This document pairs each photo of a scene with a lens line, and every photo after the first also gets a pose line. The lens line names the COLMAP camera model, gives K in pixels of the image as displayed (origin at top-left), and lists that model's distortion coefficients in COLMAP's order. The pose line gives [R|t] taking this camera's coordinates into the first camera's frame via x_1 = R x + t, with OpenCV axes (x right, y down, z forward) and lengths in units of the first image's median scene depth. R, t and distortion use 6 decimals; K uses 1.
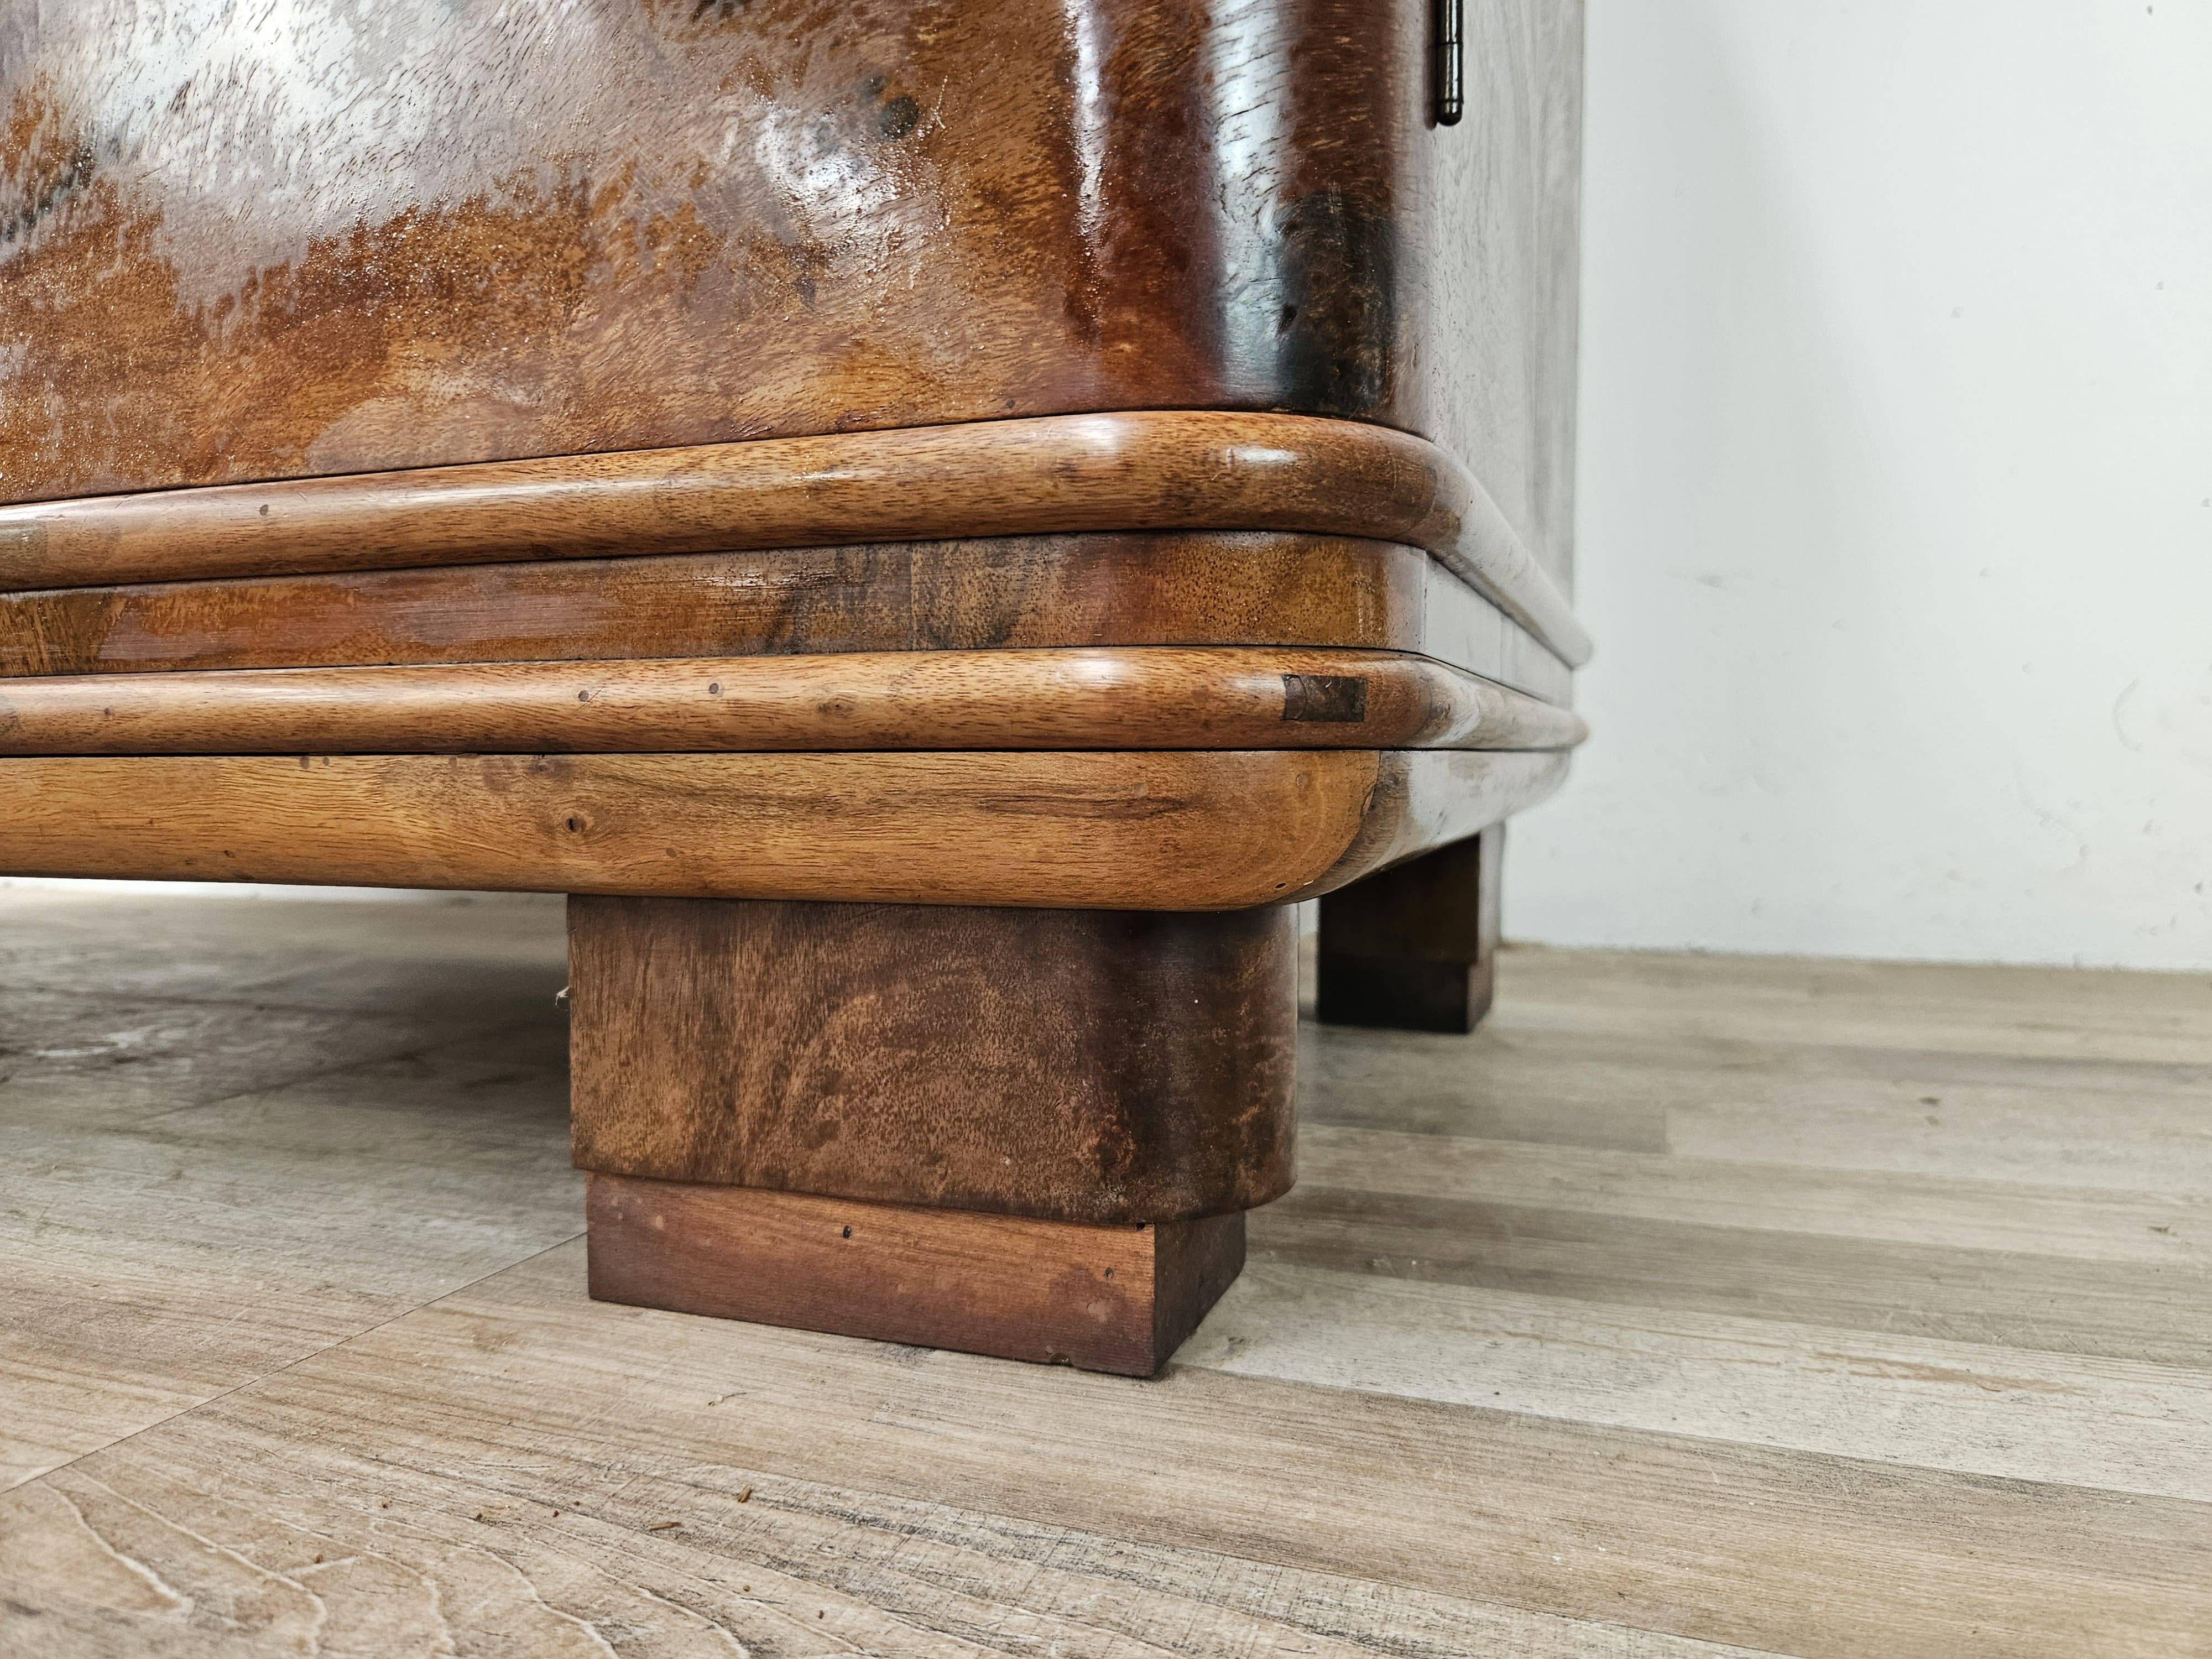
lens RADIAL K [[1541.9, 0, 1106.0], [0, 1541.9, 829.5], [0, 0, 1]] dist [0.038523, -0.052734]
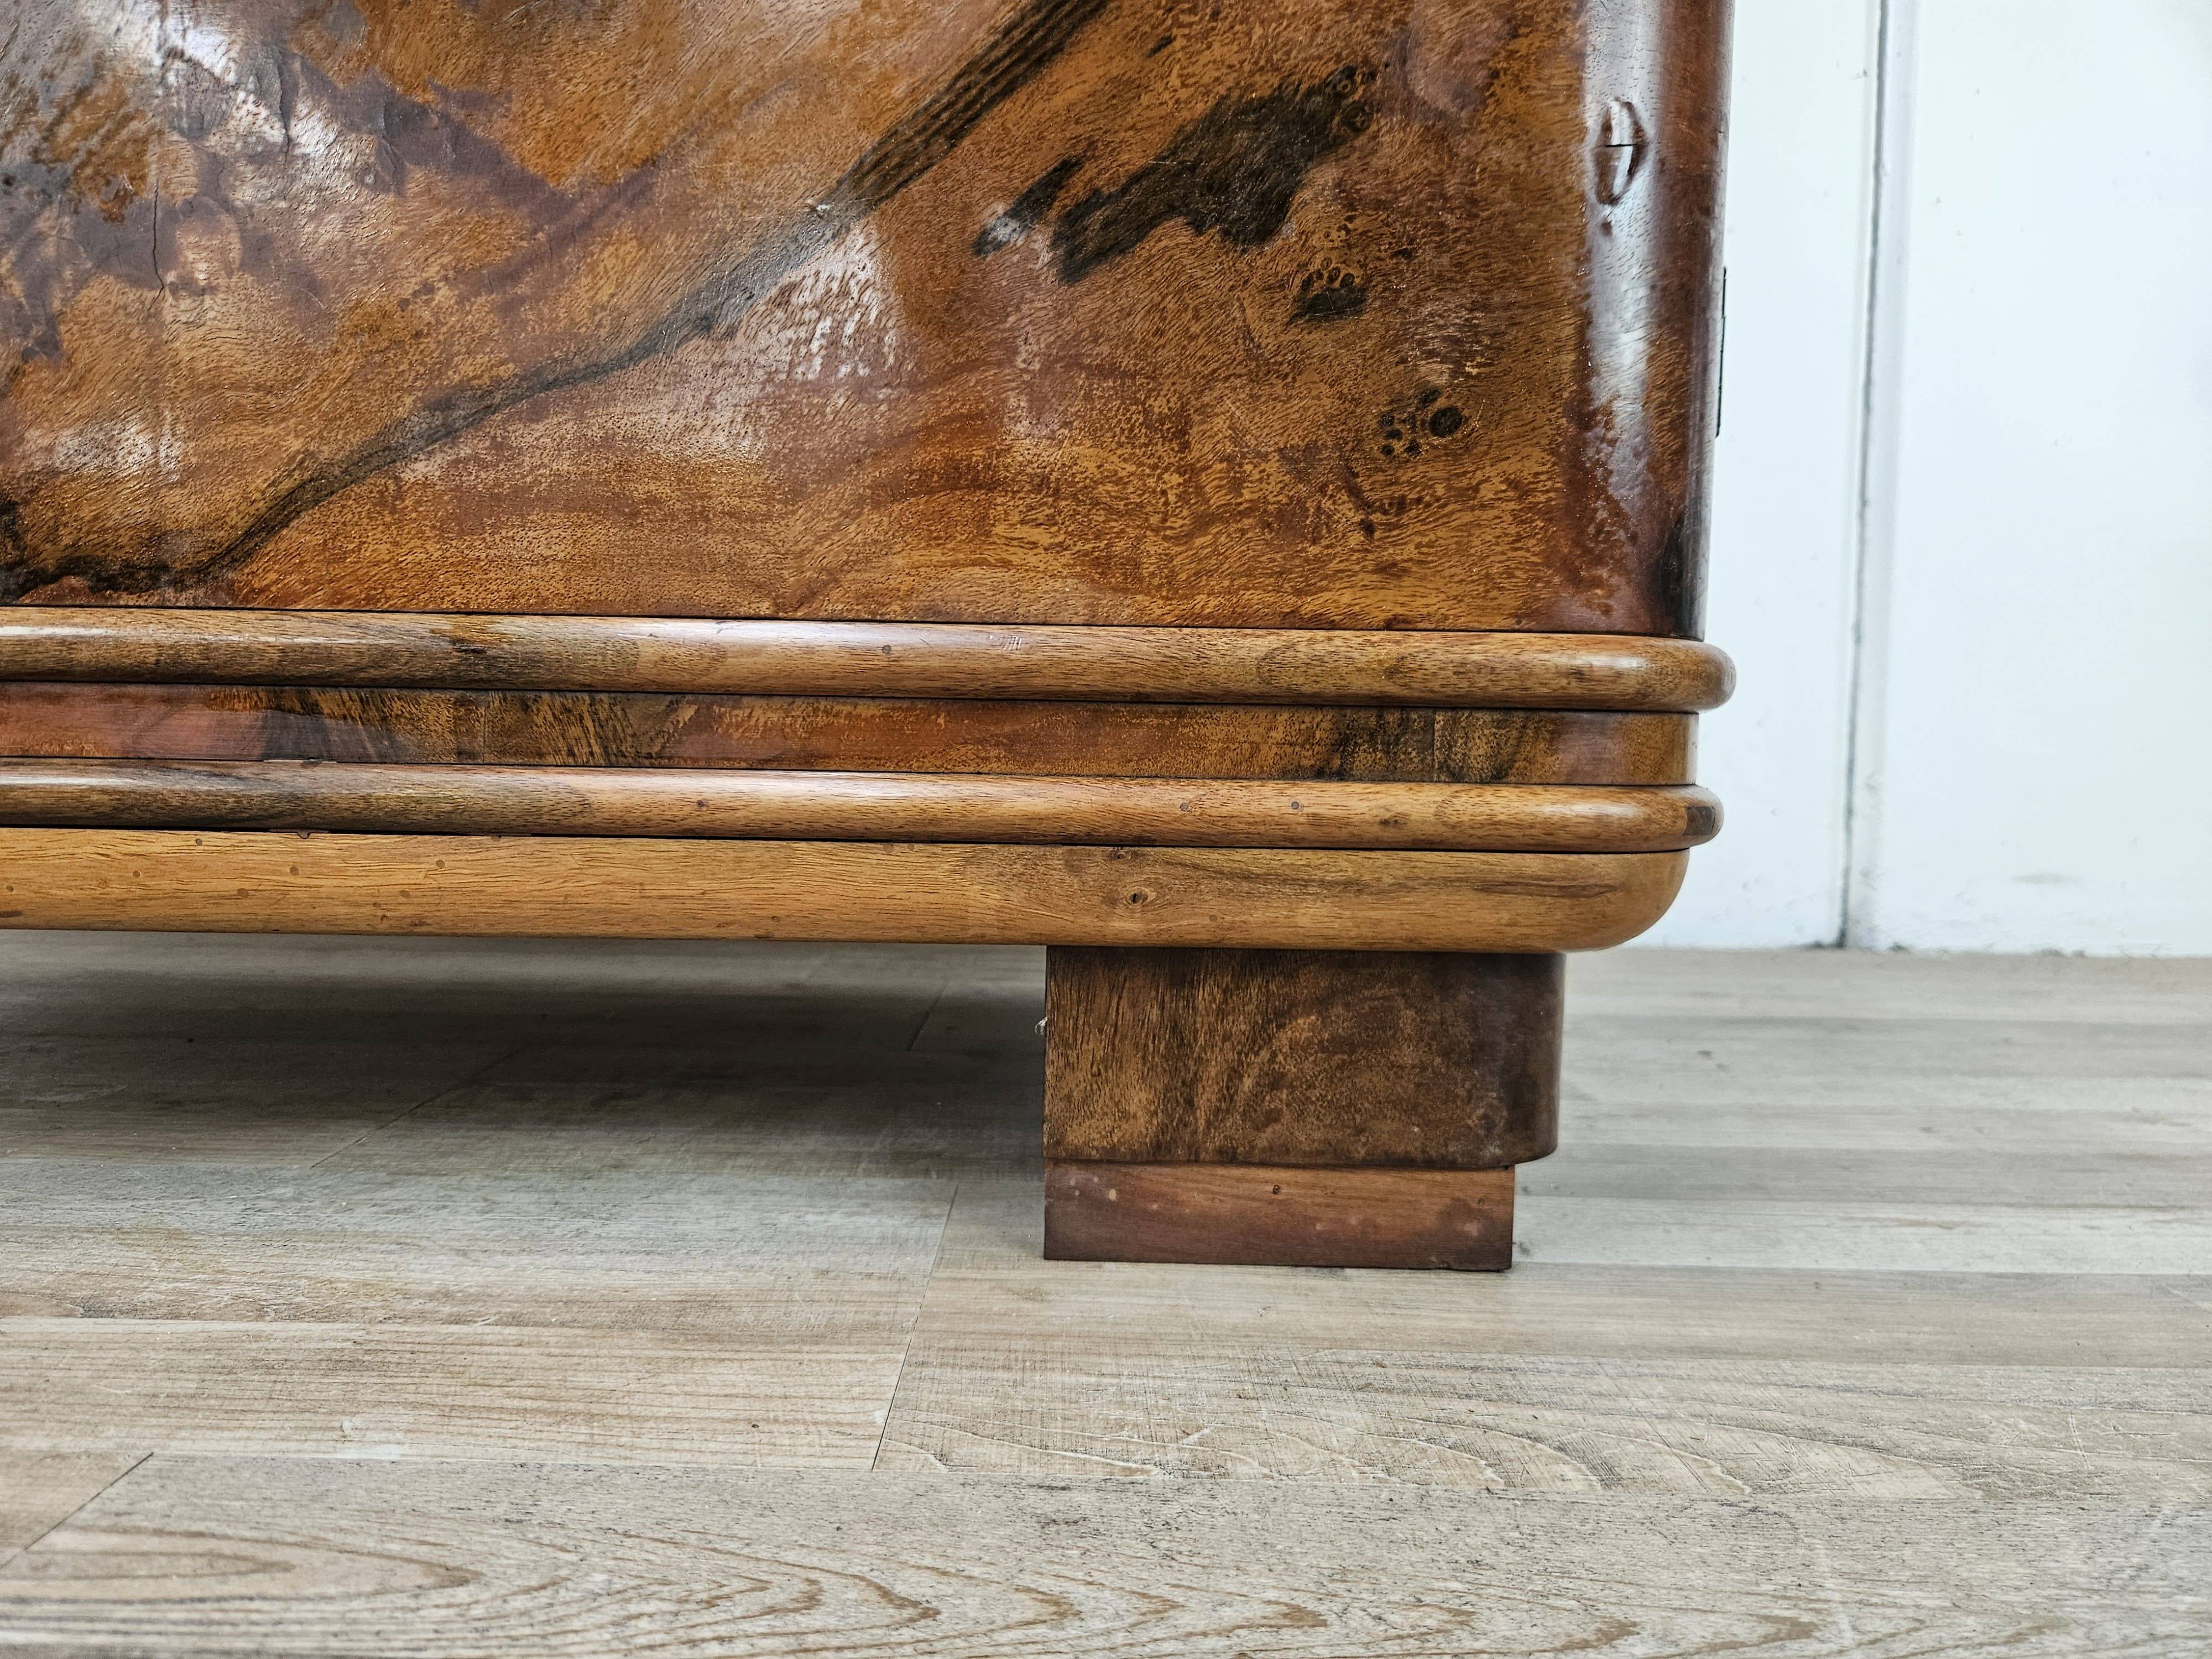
lens RADIAL K [[1527.4, 0, 1097.0], [0, 1527.4, 833.4], [0, 0, 1]] dist [0.057411, -0.075428]
pose [[0.941049, -0.000625, 0.338270, -0.814451], [-0.005560, 0.999835, 0.017315, -0.080890], [-0.338225, -0.018175, 0.940890, -0.225886]]
